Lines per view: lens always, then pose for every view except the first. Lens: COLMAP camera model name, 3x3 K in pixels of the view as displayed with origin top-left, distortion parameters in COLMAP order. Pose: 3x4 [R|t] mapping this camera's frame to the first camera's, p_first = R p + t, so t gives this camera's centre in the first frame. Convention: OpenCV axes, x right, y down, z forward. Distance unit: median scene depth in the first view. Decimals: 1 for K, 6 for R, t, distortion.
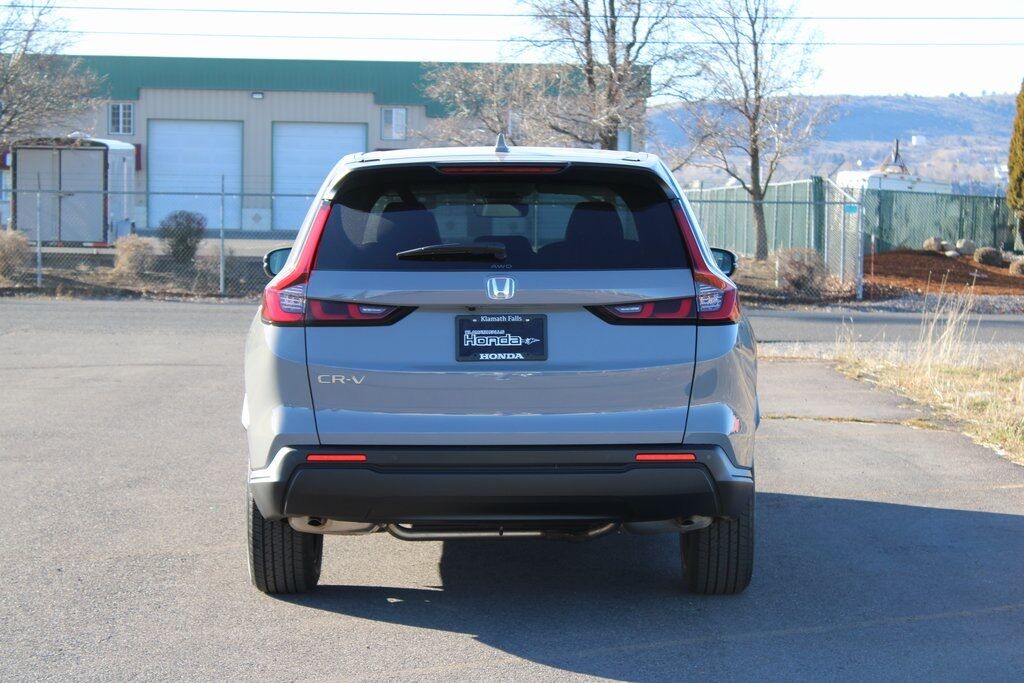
lens RADIAL K [[2586.0, 0, 512.8], [0, 2586.0, 340.7], [0, 0, 1]] dist [-0.137078, 0.000000]
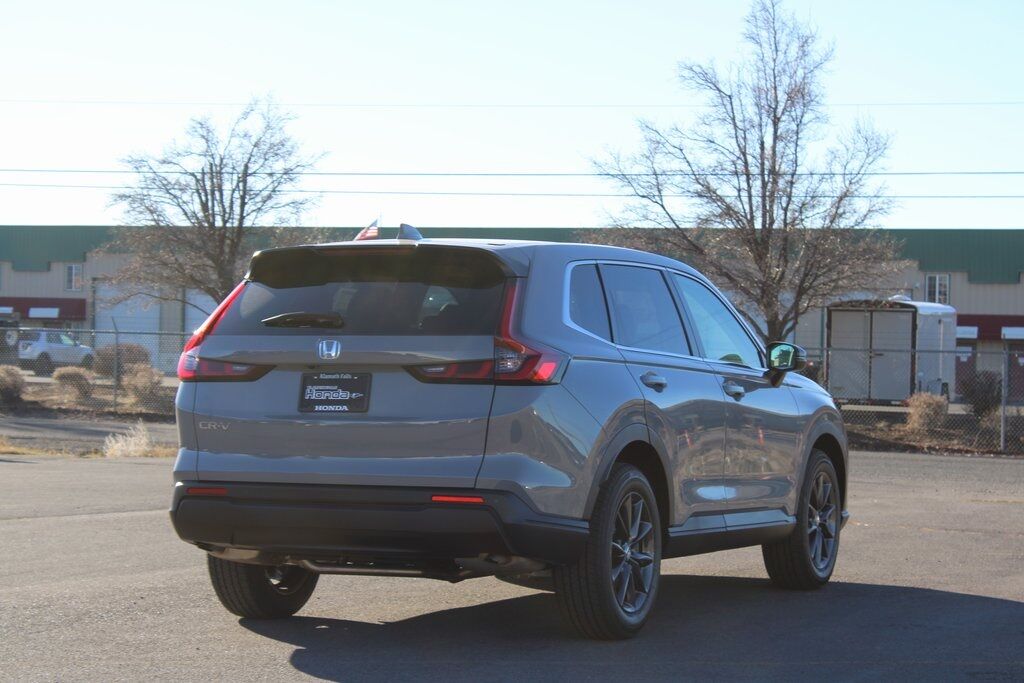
lens RADIAL K [[2586.0, 0, 510.8], [0, 2586.0, 340.4], [0, 0, 1]] dist [-0.137078, 0.000000]
pose [[0.910151, 0.004972, -0.414248, 0.545383], [-0.035293, 0.997223, -0.065574, 0.048588], [0.412771, 0.074302, 0.907799, -0.026106]]
